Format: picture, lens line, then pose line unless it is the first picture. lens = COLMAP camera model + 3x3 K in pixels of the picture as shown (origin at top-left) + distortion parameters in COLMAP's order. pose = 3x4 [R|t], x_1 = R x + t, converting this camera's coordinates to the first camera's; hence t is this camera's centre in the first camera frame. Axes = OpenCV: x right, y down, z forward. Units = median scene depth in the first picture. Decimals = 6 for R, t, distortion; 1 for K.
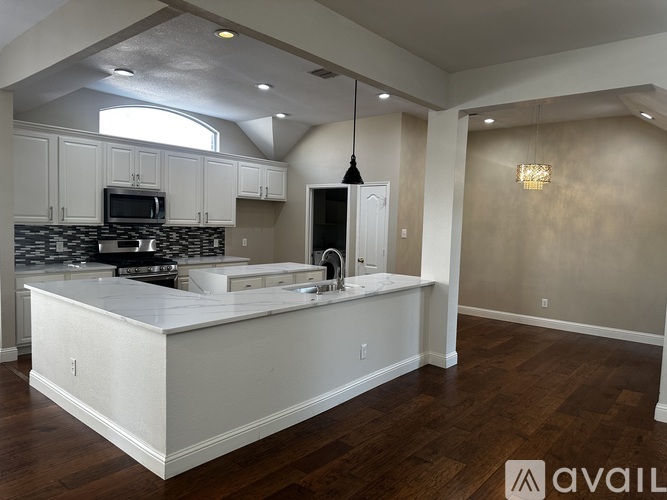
lens RADIAL K [[469.9, 0, 333.5], [0, 469.9, 250.0], [0, 0, 1]] dist [0.060863, -0.083088]
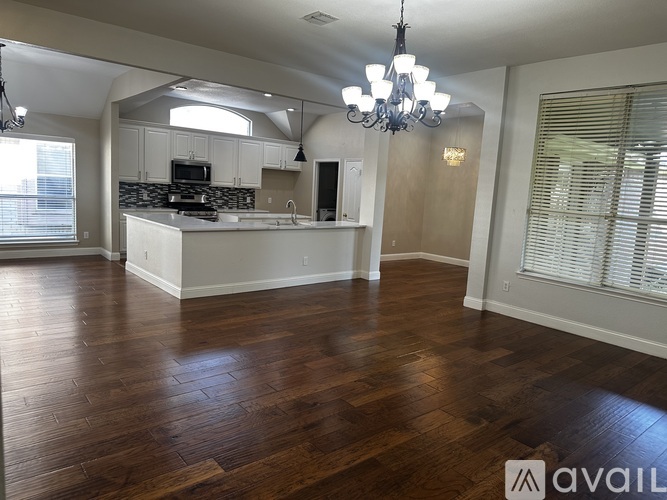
lens RADIAL K [[469.9, 0, 333.5], [0, 469.9, 250.0], [0, 0, 1]] dist [0.060863, -0.083088]
pose [[0.984245, 0.048498, -0.170028, 0.291190], [-0.038212, 0.997266, 0.063255, 0.042200], [0.172631, -0.055761, 0.983407, -0.417121]]
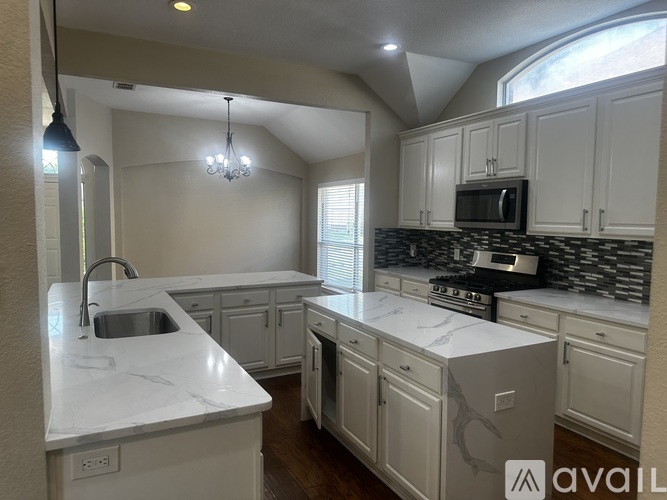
lens RADIAL K [[469.9, 0, 333.5], [0, 469.9, 250.0], [0, 0, 1]] dist [0.060863, -0.083088]
pose [[-0.398034, 0.030352, -0.916868, 0.310138], [-0.085607, 0.993862, 0.070064, -0.052194], [0.913368, 0.106378, -0.392993, 1.015632]]
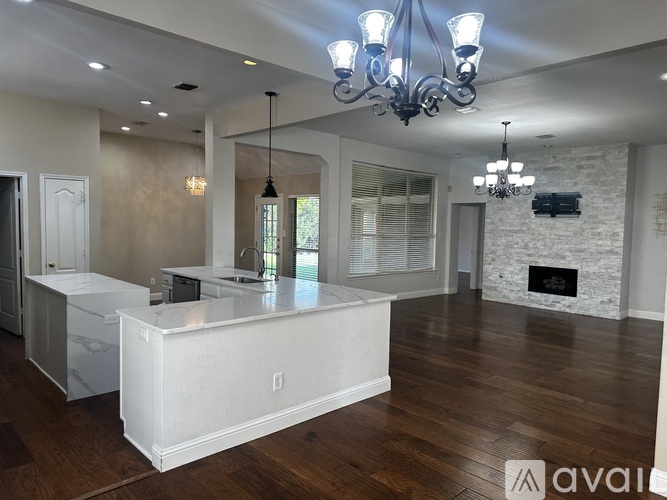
lens RADIAL K [[469.9, 0, 333.5], [0, 469.9, 250.0], [0, 0, 1]] dist [0.060863, -0.083088]
pose [[0.103179, -0.086181, 0.990922, -0.818921], [0.046318, 0.995575, 0.081763, -0.056881], [-0.993584, 0.037461, 0.106714, 0.424057]]
